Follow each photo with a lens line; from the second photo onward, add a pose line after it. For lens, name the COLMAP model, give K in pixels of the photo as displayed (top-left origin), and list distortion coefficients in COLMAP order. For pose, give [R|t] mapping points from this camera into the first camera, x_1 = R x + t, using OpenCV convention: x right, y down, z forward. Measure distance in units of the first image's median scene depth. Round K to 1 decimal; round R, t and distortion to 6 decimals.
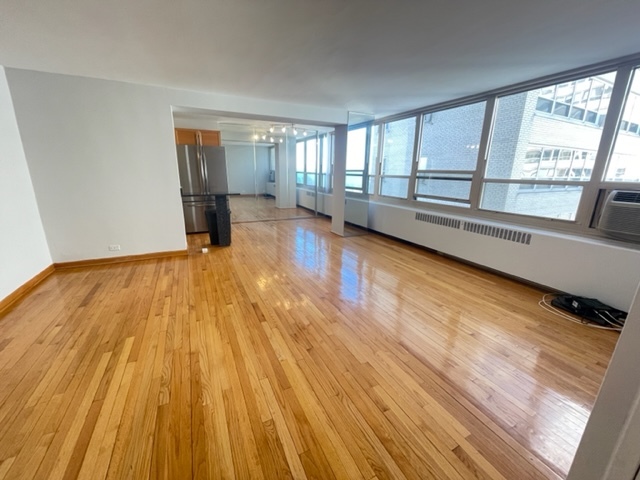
lens RADIAL K [[259.1, 0, 318.5], [0, 259.1, 238.0], [0, 0, 1]] dist [-0.003511, -0.000099]
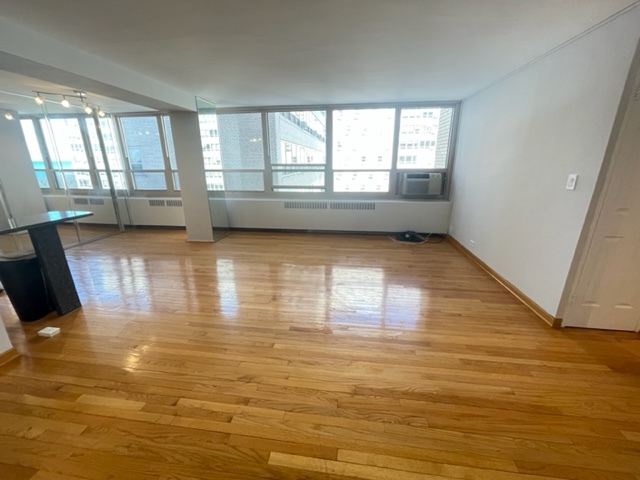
lens RADIAL K [[259.1, 0, 318.5], [0, 259.1, 238.0], [0, 0, 1]] dist [-0.003511, -0.000099]
pose [[0.557776, -0.254583, 0.789983, -0.709215], [0.222929, 0.962774, 0.152866, -0.131743], [-0.799493, 0.090845, 0.593766, 0.345277]]
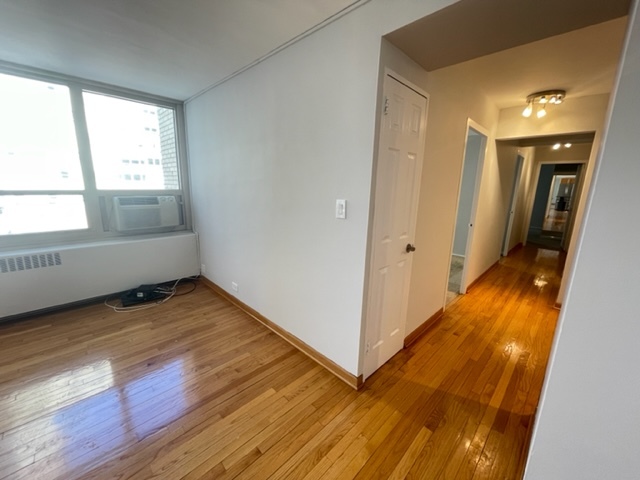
lens RADIAL K [[259.1, 0, 318.5], [0, 259.1, 238.0], [0, 0, 1]] dist [-0.003511, -0.000099]
pose [[-0.320988, -0.216554, 0.921993, -0.244225], [0.207749, 0.933698, 0.291630, -0.133374], [-0.924017, 0.285153, -0.254717, 0.406394]]
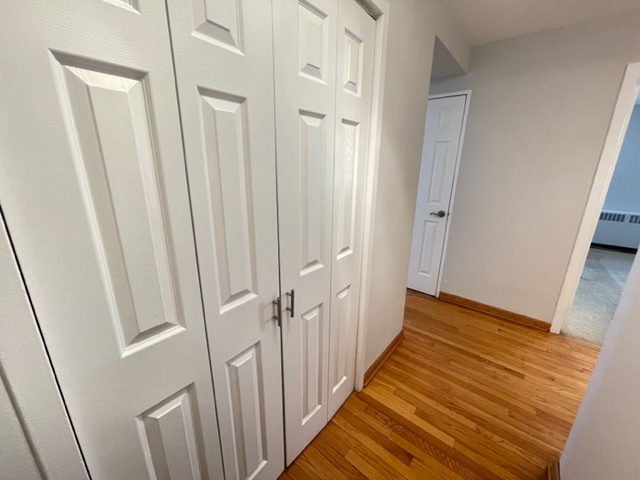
lens RADIAL K [[259.1, 0, 318.5], [0, 259.1, 238.0], [0, 0, 1]] dist [-0.003511, -0.000099]
pose [[0.912311, -0.118177, 0.392076, -0.441014], [0.105916, 0.992970, 0.052841, 0.123077], [-0.395564, -0.006680, 0.918414, -0.607217]]
